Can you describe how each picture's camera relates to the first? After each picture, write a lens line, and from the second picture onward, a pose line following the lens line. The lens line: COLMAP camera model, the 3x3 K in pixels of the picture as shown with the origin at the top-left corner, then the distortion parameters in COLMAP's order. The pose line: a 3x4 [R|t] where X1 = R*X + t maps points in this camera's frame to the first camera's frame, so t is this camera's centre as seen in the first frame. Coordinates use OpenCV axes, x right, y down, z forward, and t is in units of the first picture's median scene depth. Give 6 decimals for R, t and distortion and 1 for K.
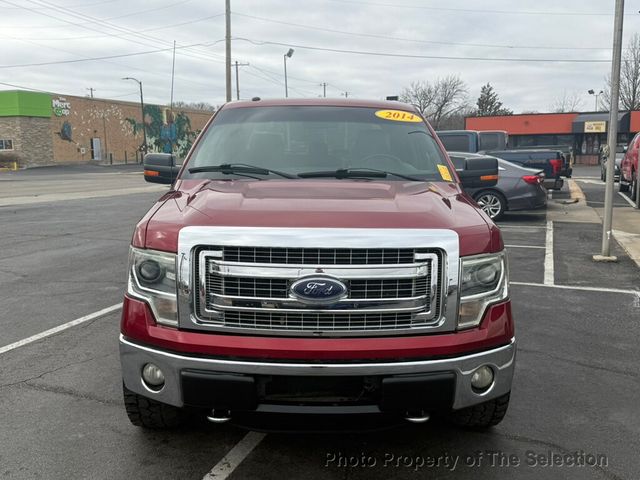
lens RADIAL K [[633.7, 0, 319.7], [0, 633.7, 244.3], [0, 0, 1]] dist [0.032958, 0.000000]
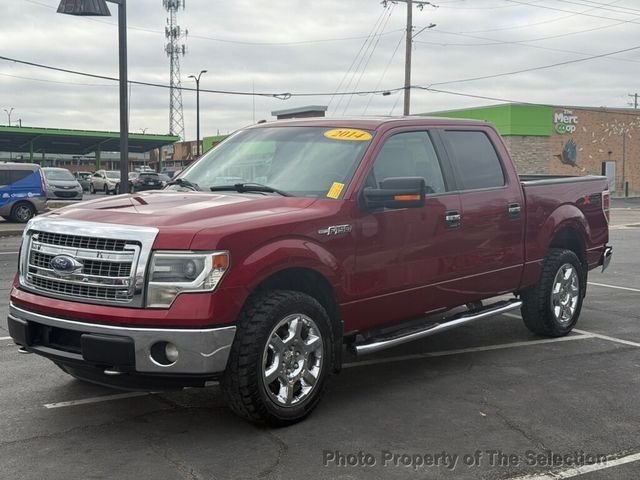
lens RADIAL K [[893.7, 0, 323.5], [0, 893.7, 240.4], [0, 0, 1]] dist [0.039719, 0.000000]
pose [[0.762302, 0.053071, -0.645042, 0.987394], [-0.103111, 0.993862, -0.040086, 0.023177], [0.638955, 0.097069, 0.763095, -0.079406]]
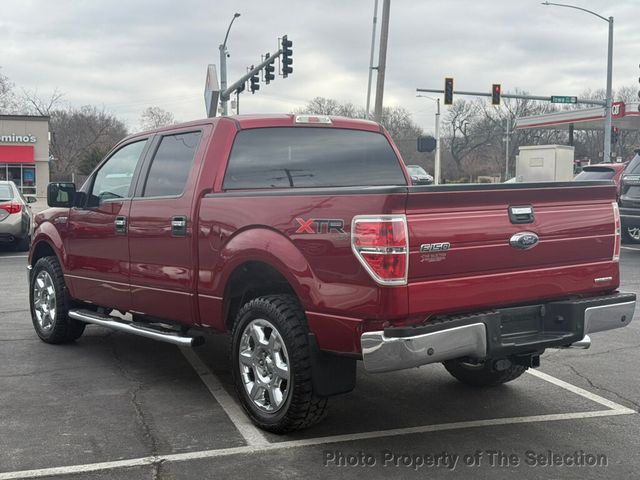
lens RADIAL K [[893.7, 0, 320.6], [0, 893.7, 239.1], [0, 0, 1]] dist [0.039719, 0.000000]
pose [[-0.812002, 0.040918, -0.582218, 0.812452], [-0.084409, 0.978820, 0.186514, -0.378359], [0.577519, 0.200594, -0.791350, 2.555349]]
